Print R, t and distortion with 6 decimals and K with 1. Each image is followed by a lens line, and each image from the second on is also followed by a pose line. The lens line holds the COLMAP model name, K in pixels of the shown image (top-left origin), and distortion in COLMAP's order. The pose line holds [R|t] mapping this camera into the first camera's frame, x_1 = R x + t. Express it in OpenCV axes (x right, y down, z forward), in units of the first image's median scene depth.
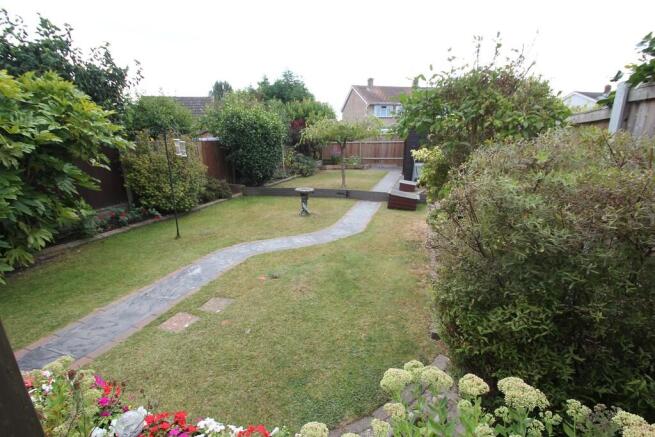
lens RADIAL K [[299.3, 0, 369.5], [0, 299.3, 226.0], [0, 0, 1]] dist [0.001308, -0.003935]
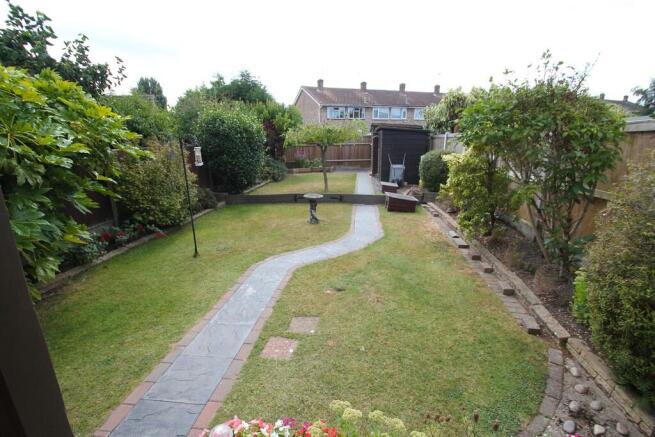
lens RADIAL K [[299.3, 0, 368.0], [0, 299.3, 223.0], [0, 0, 1]] dist [0.001308, -0.003935]
pose [[0.984218, -0.054035, 0.168511, -0.192190], [0.055983, 0.998408, -0.006825, -0.016645], [-0.167874, 0.016151, 0.985676, 0.014272]]
